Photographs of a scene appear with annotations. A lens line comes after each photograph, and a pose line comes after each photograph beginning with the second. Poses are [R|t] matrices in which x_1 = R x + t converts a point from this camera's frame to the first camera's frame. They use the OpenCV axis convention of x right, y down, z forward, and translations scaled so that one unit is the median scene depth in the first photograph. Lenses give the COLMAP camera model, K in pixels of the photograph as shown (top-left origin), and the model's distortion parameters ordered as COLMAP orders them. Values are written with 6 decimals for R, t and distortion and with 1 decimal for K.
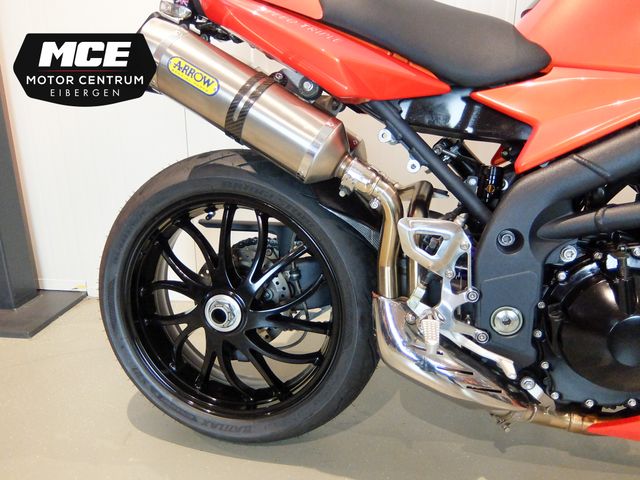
lens RADIAL K [[482.0, 0, 327.6], [0, 482.0, 239.5], [0, 0, 1]] dist [-0.008499, -0.001574]
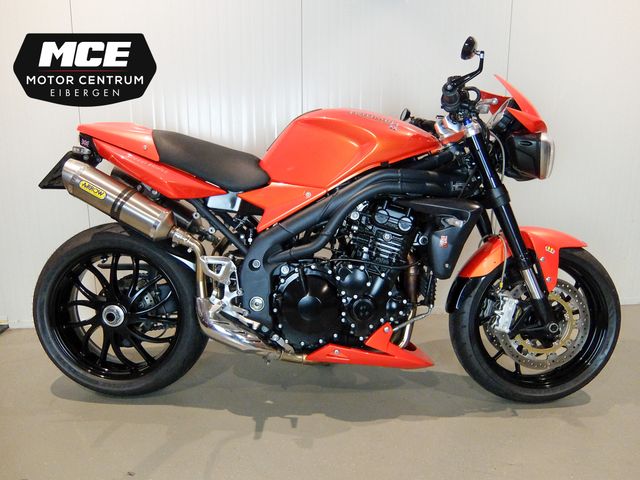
lens RADIAL K [[516.9, 0, 332.8], [0, 516.9, 243.7], [0, 0, 1]] dist [0.005417, 0.000411]
pose [[0.985866, -0.040918, 0.162464, 0.301840], [0.054531, 0.995283, -0.080233, 0.095056], [-0.158415, 0.087958, 0.983447, -1.096156]]
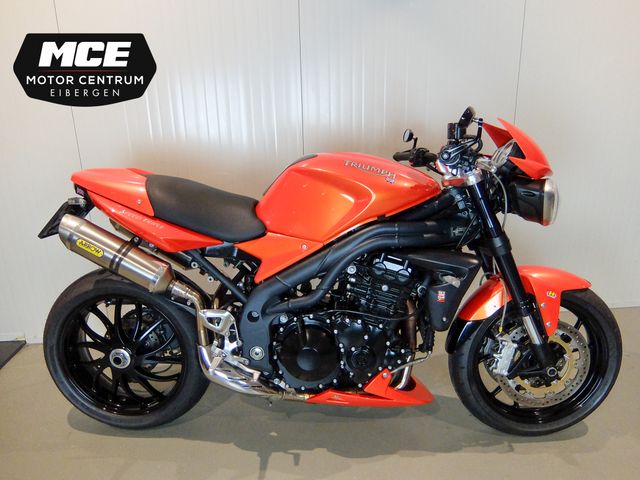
lens RADIAL K [[516.9, 0, 332.8], [0, 516.9, 243.7], [0, 0, 1]] dist [0.005417, 0.000411]
pose [[0.990024, -0.071501, 0.121405, 0.403949], [0.067046, 0.996932, 0.040395, -0.330222], [-0.123920, -0.031853, 0.991781, -1.107855]]
